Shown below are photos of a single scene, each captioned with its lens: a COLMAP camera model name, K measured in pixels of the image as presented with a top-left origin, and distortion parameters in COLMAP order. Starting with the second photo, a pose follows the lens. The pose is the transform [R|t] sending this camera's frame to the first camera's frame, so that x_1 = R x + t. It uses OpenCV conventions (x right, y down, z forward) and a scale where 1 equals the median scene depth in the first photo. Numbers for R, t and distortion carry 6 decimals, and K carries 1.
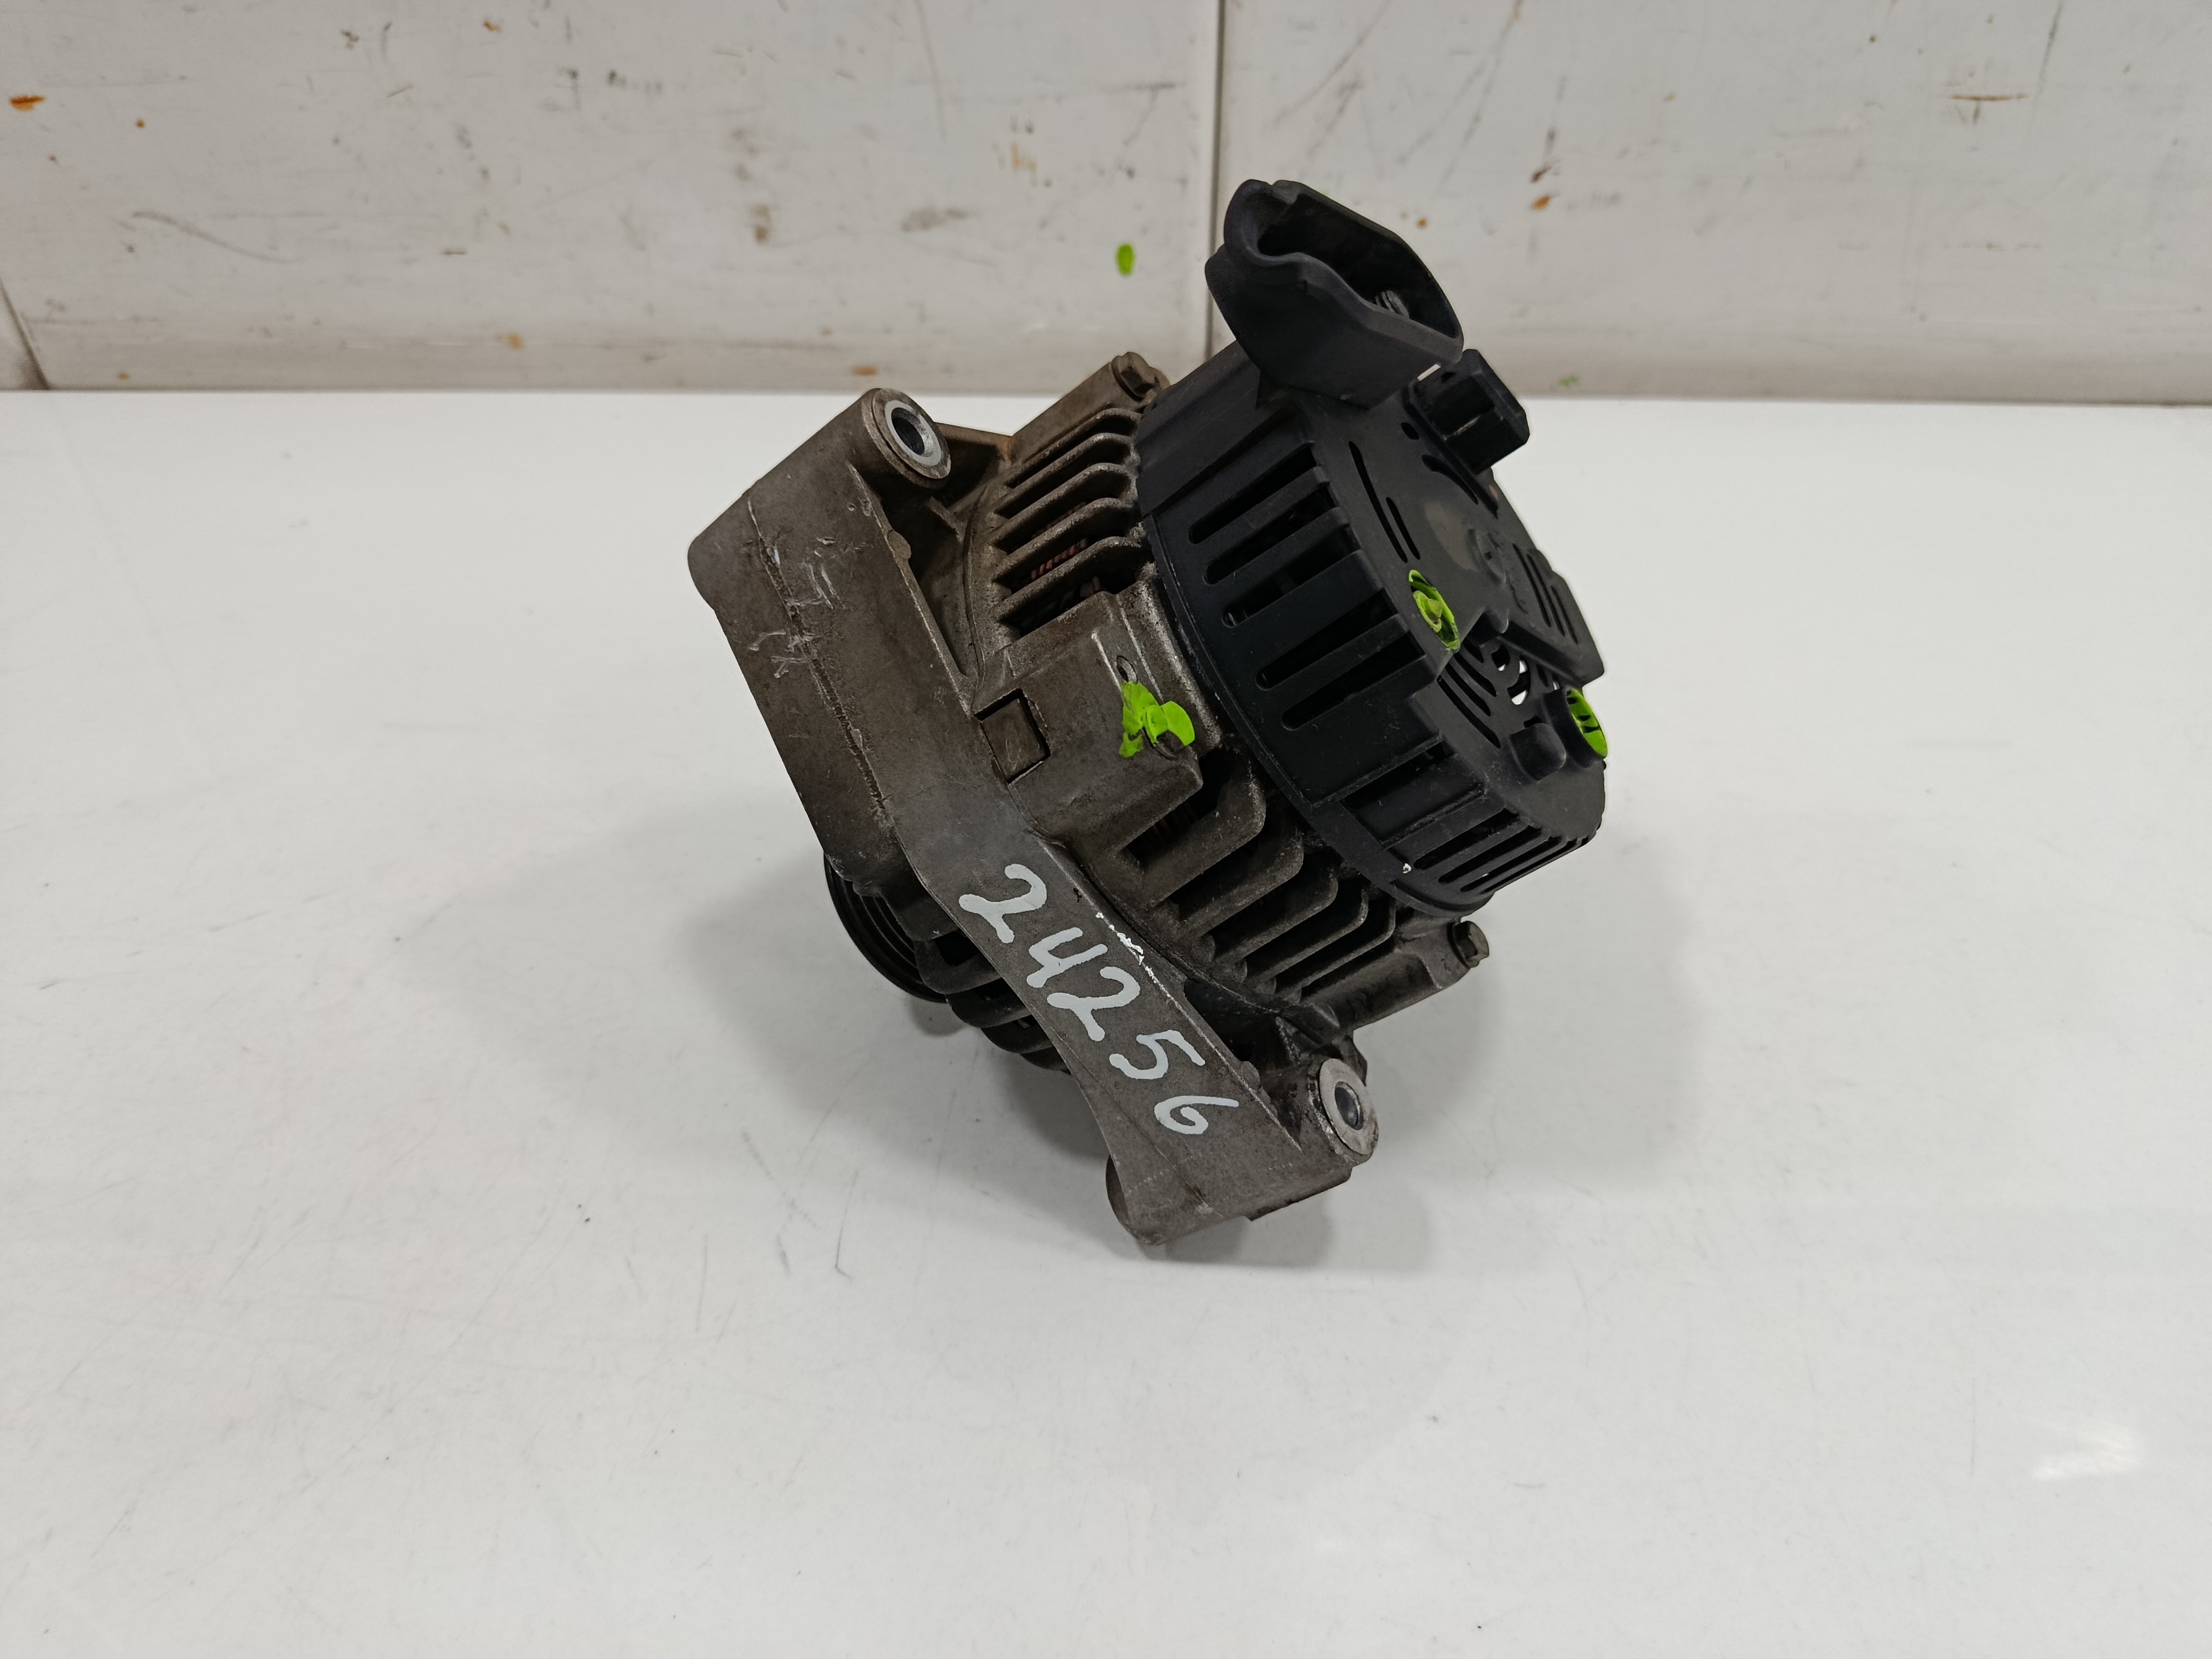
lens RADIAL K [[1592.1, 0, 1115.8], [0, 1592.1, 831.6], [0, 0, 1]] dist [-0.037891, 0.006514]
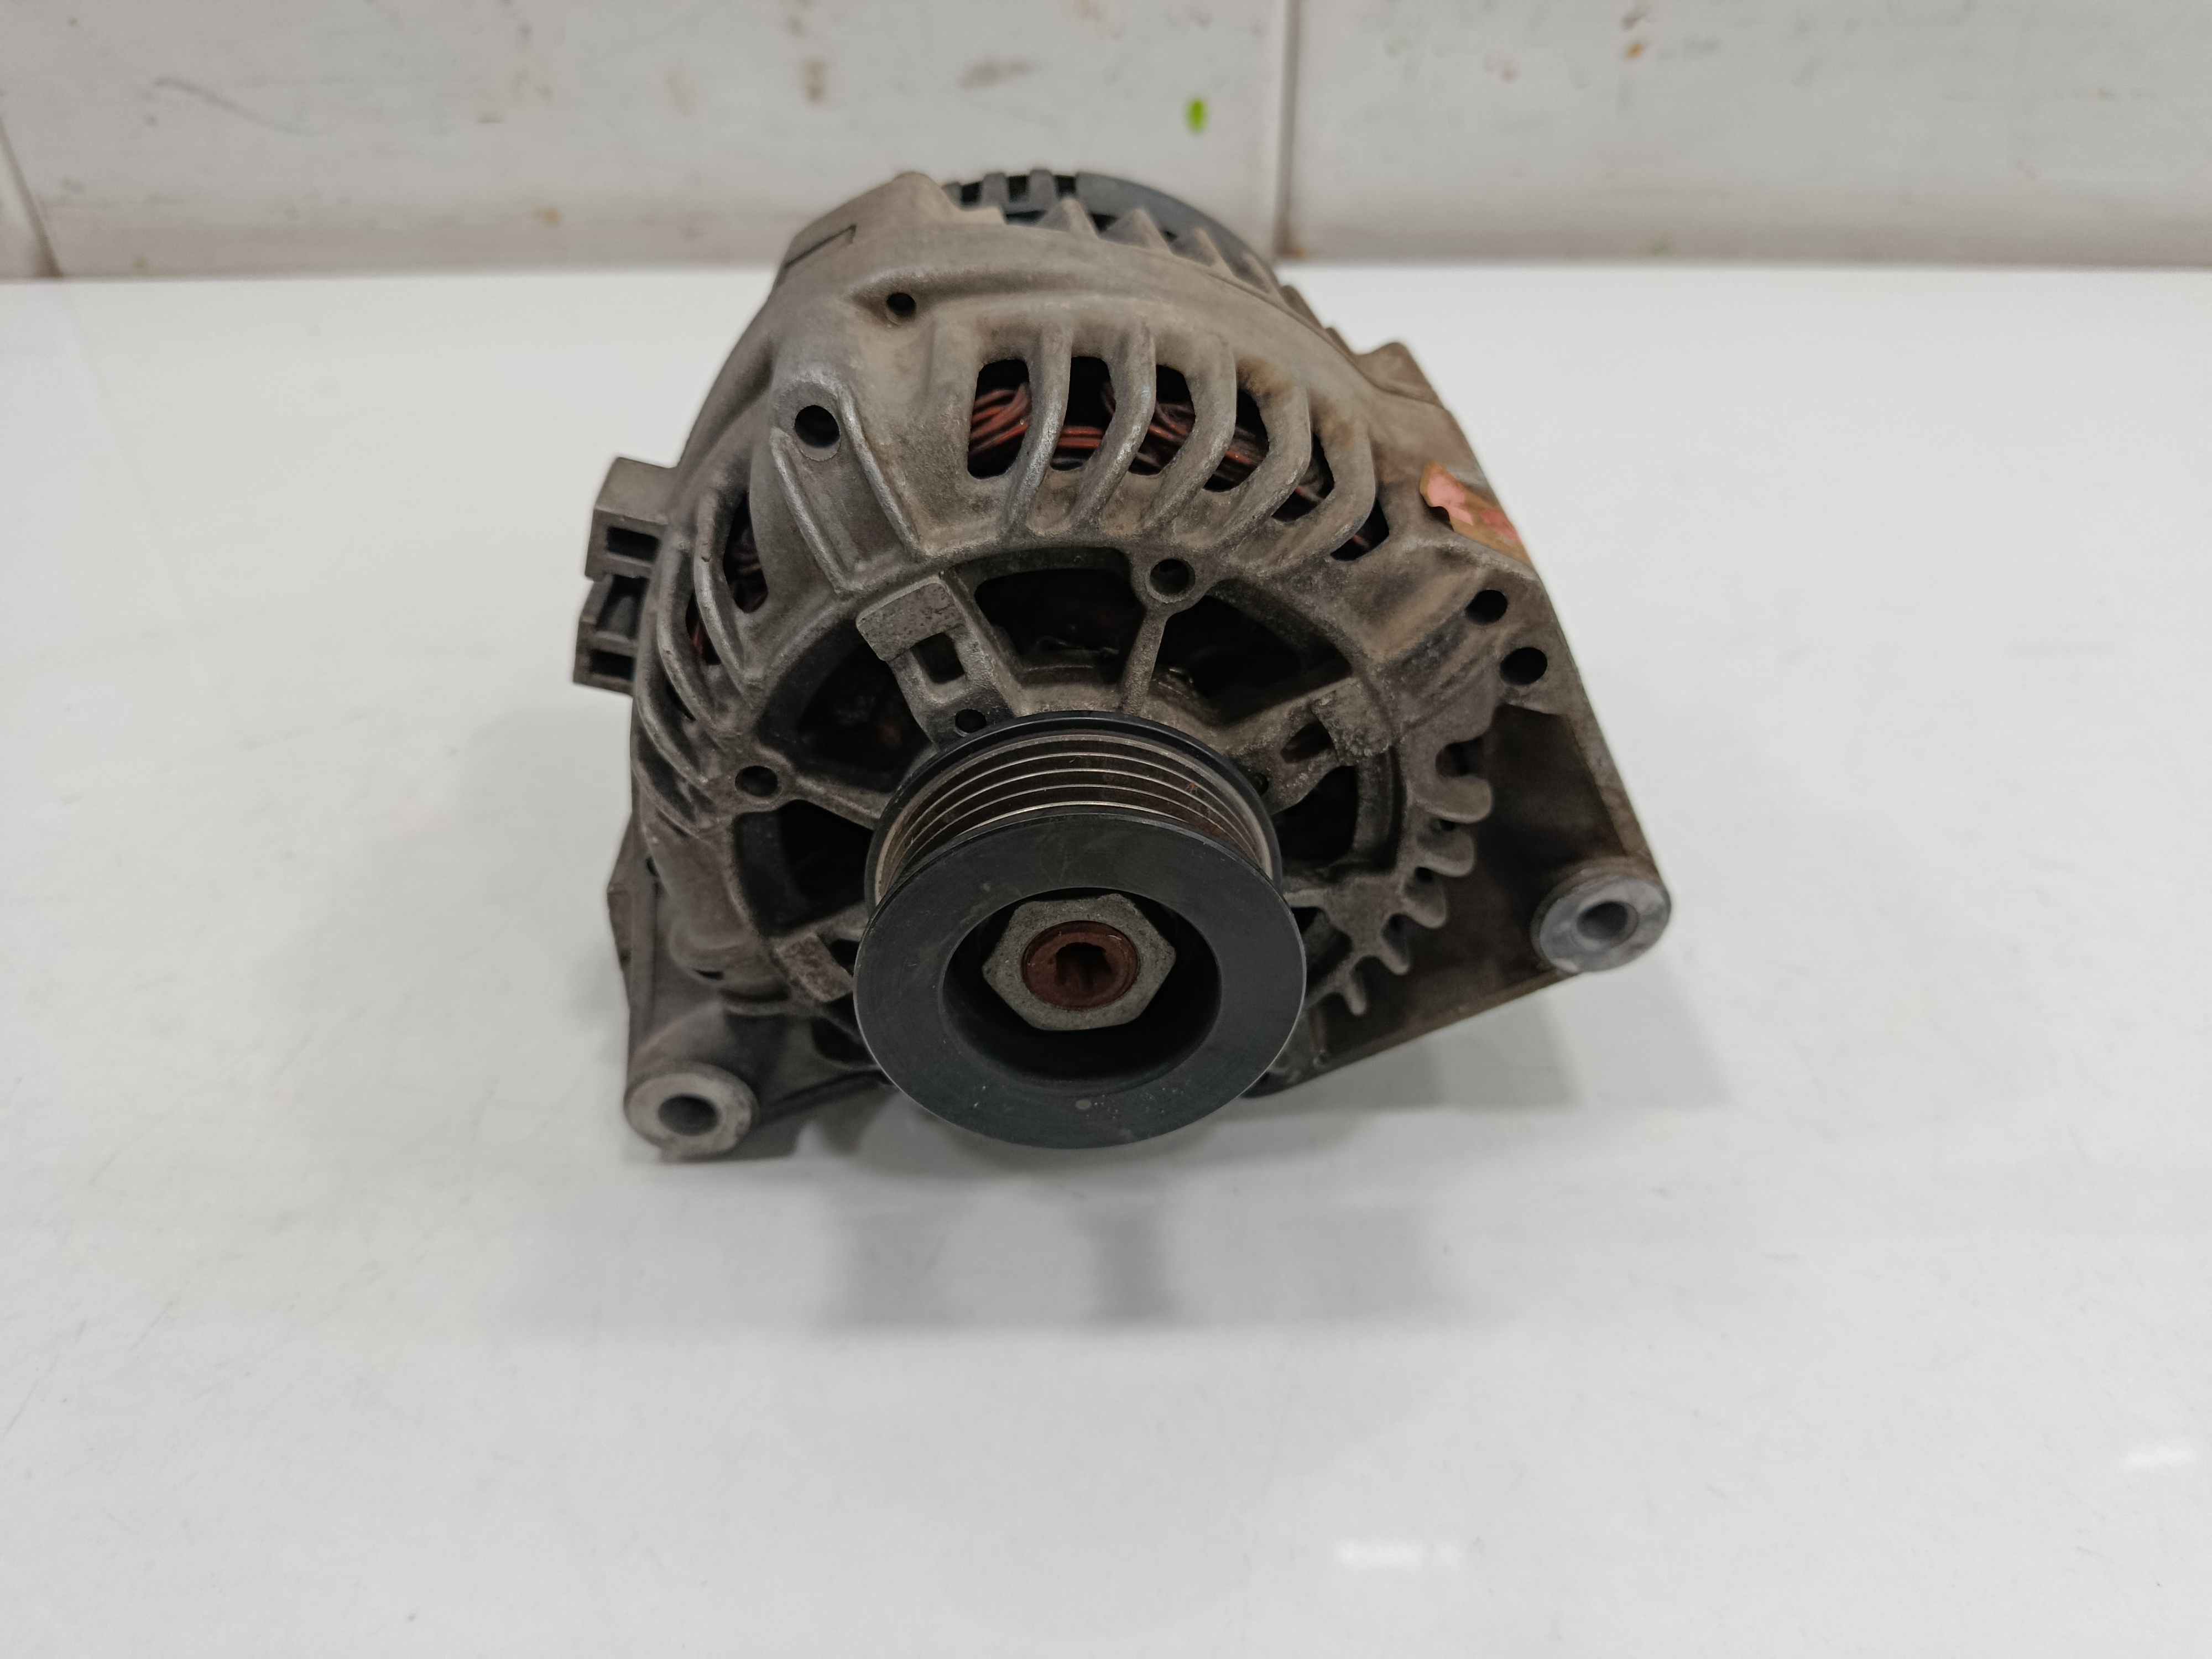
lens RADIAL K [[1630.9, 0, 1106.0], [0, 1630.9, 829.5], [0, 0, 1]] dist [-0.076472, 0.041260]
pose [[0.999944, -0.010372, -0.002182, -0.052179], [0.010296, 0.999423, -0.032354, 0.099728], [0.002517, 0.032330, 0.999474, 0.052031]]
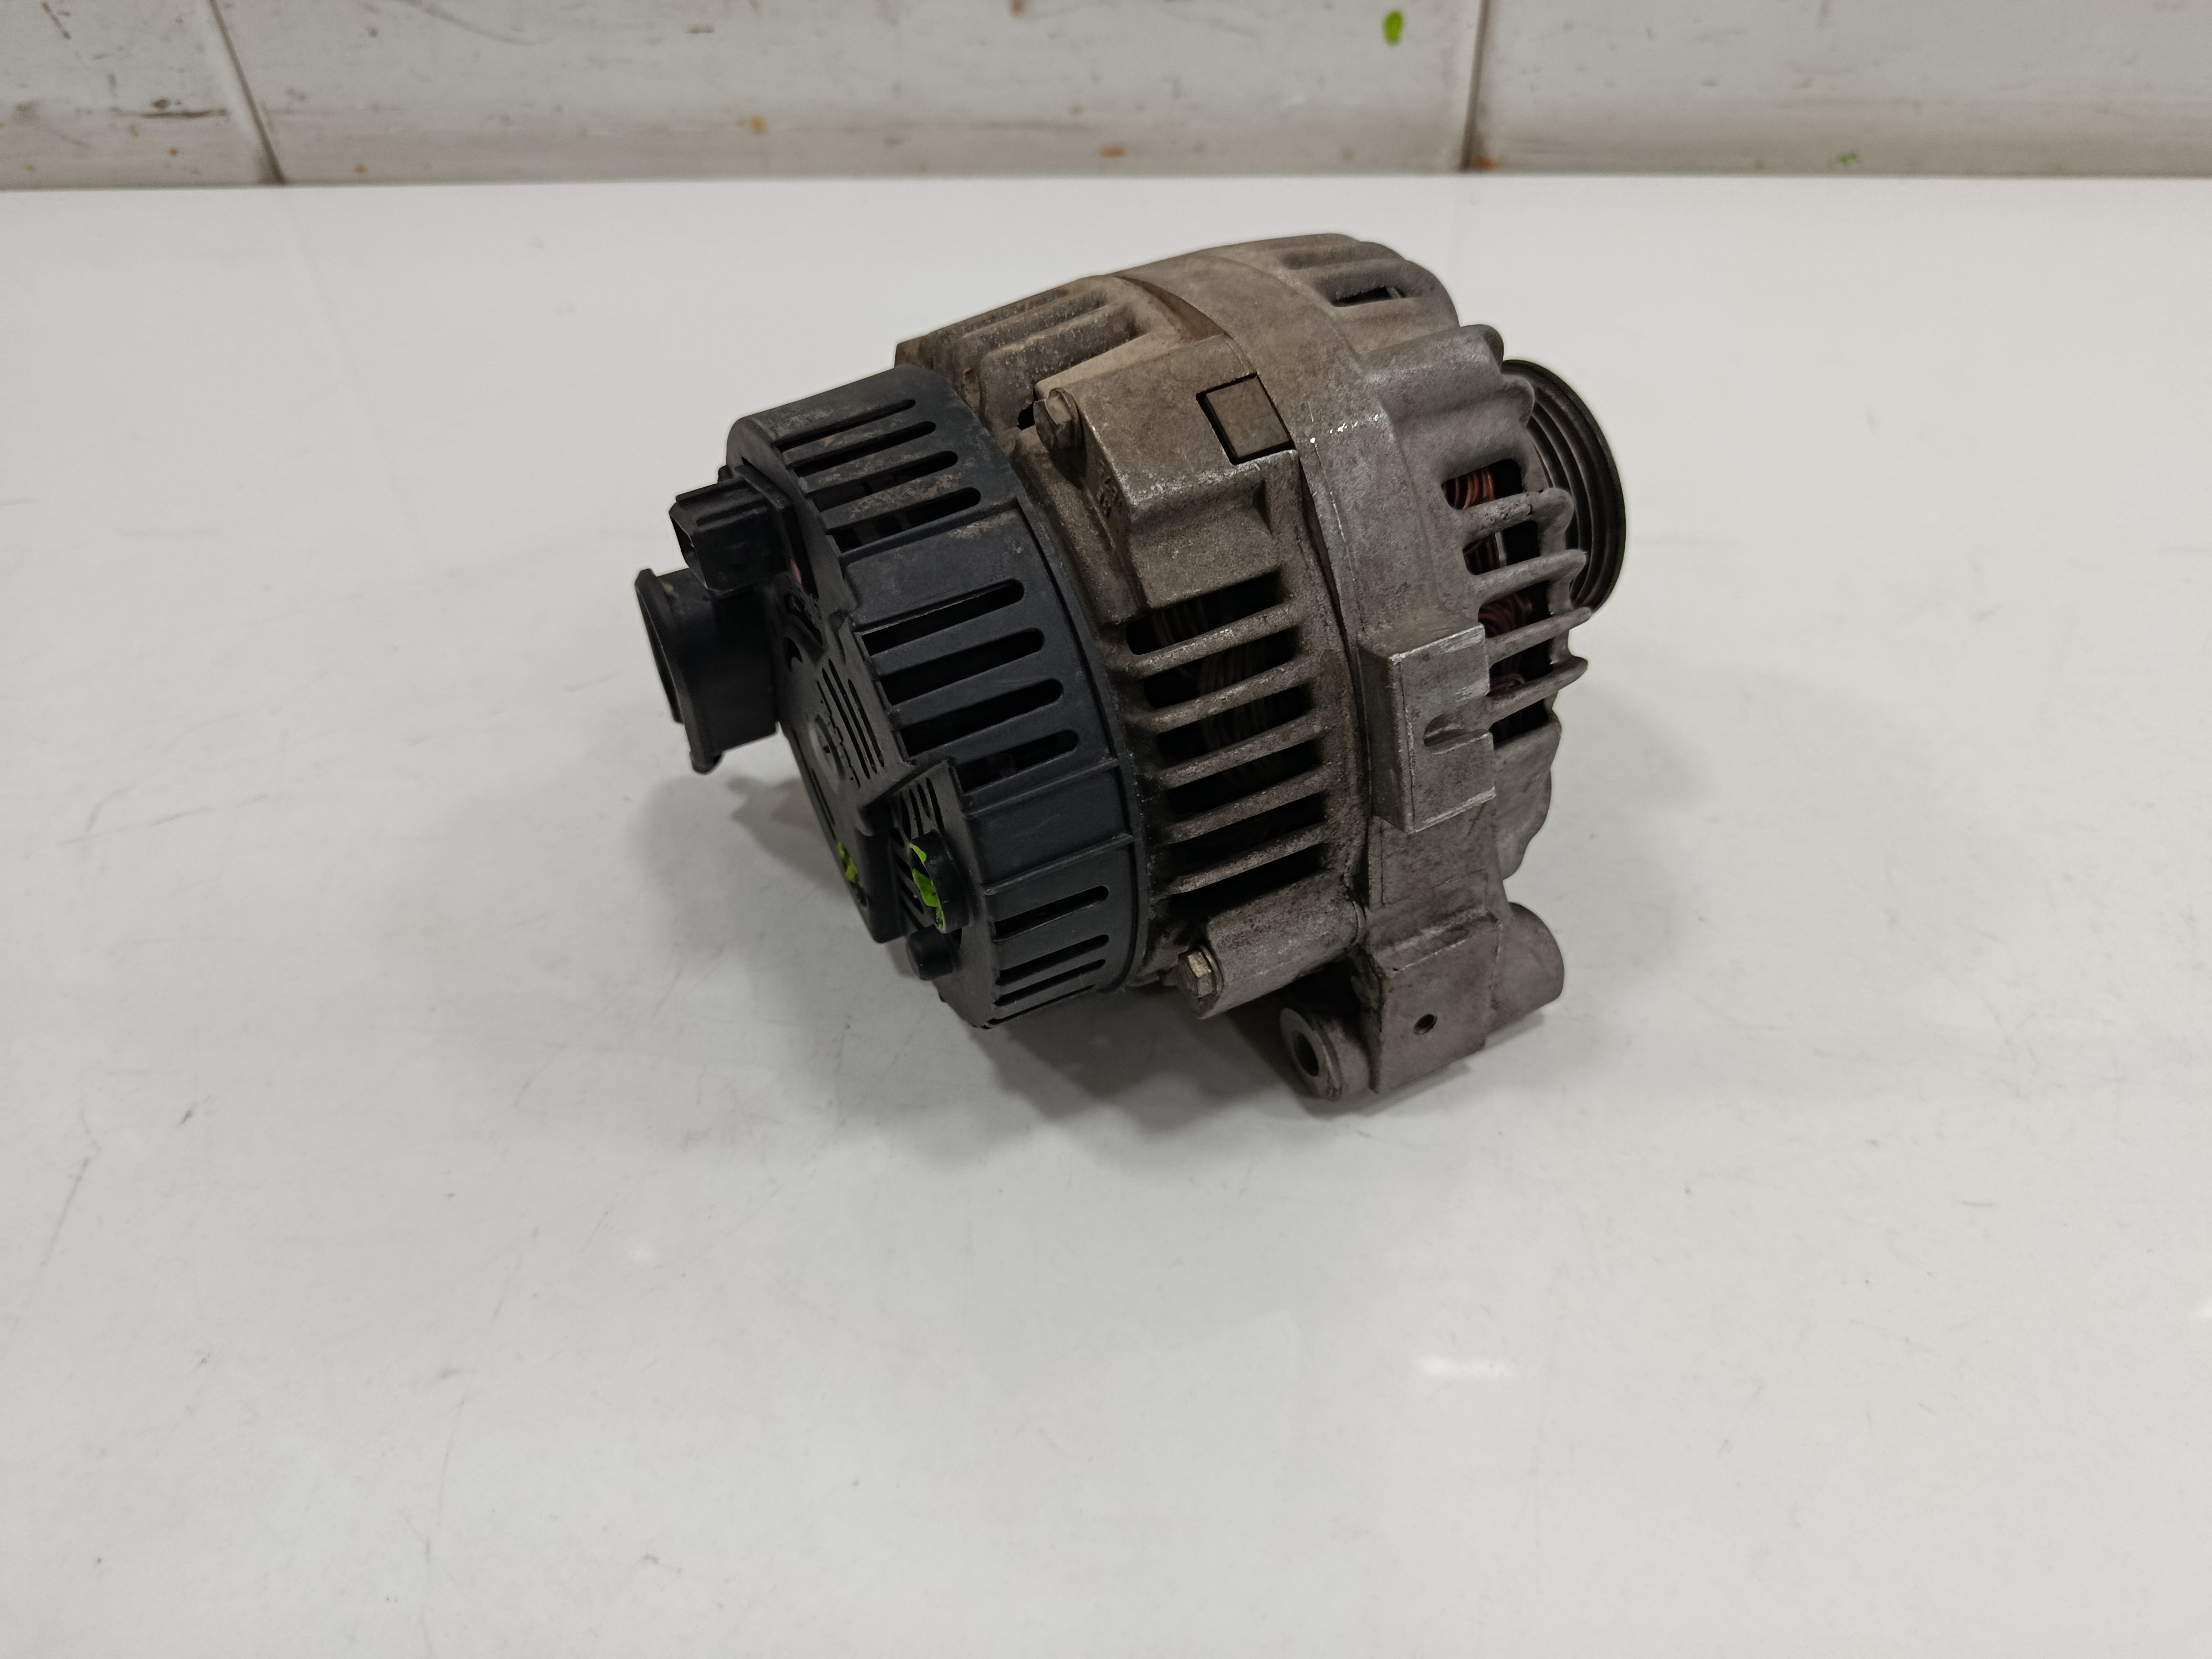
lens RADIAL K [[1602.7, 0, 1108.0], [0, 1602.7, 834.5], [0, 0, 1]] dist [-0.053892, 0.021163]
pose [[0.998841, 0.006293, -0.047727, -0.121986], [-0.002132, 0.996228, 0.086745, 0.045277], [0.048093, -0.086542, 0.995087, -0.005531]]
